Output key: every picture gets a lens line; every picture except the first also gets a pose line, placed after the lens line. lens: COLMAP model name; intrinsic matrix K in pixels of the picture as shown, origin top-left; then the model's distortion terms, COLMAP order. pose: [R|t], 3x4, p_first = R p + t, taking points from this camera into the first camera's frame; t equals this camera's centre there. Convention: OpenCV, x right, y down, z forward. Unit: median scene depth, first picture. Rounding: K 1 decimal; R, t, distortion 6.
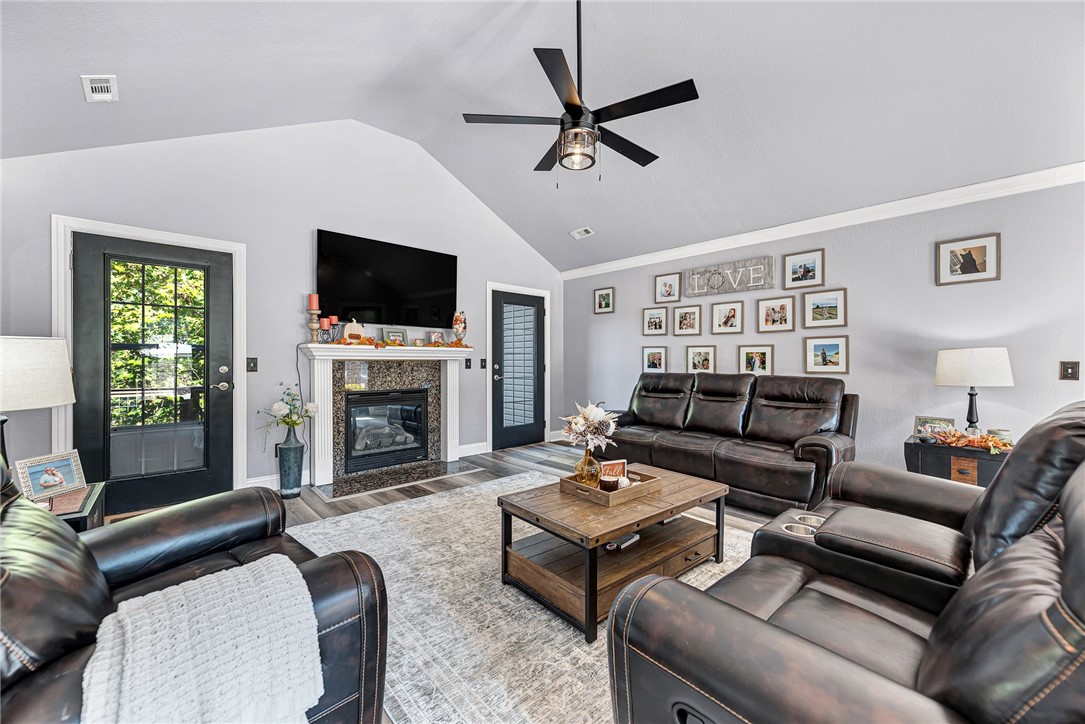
lens RADIAL K [[428.9, 0, 539.0], [0, 428.9, 360.1], [0, 0, 1]] dist [0.003499, 0.000074]
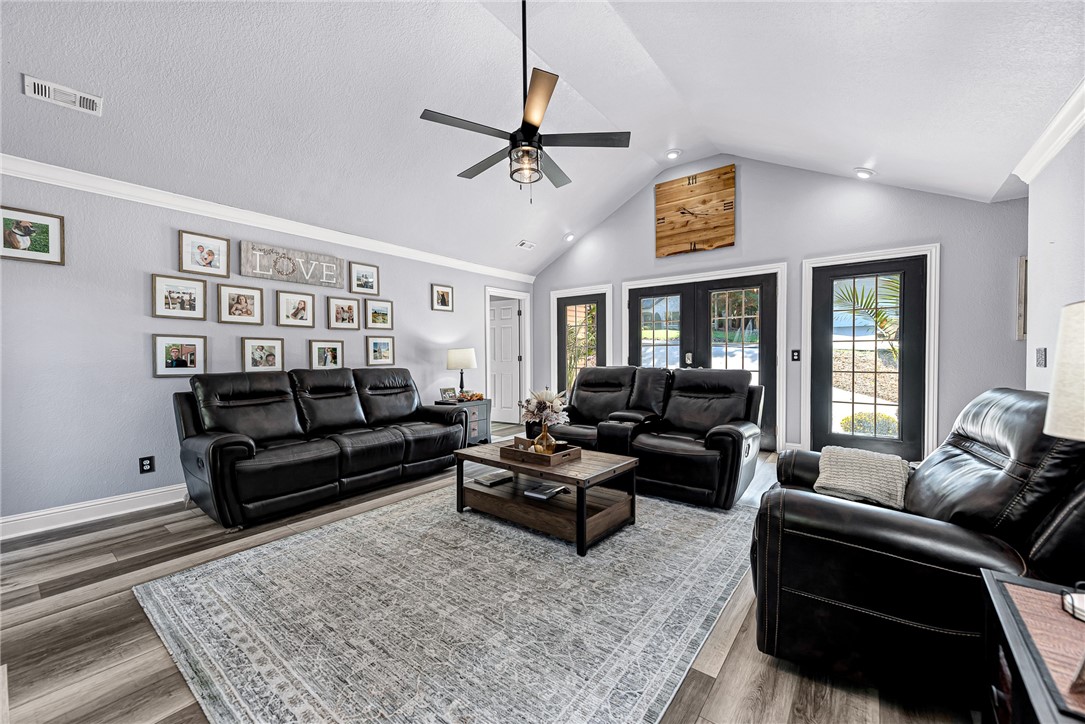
lens RADIAL K [[428.9, 0, 537.8], [0, 428.9, 361.5], [0, 0, 1]] dist [0.003499, 0.000074]
pose [[-0.182259, -0.010168, 0.983198, -0.623655], [0.008886, 0.999889, 0.011988, 0.007917], [-0.983210, 0.010921, -0.182148, 0.723830]]
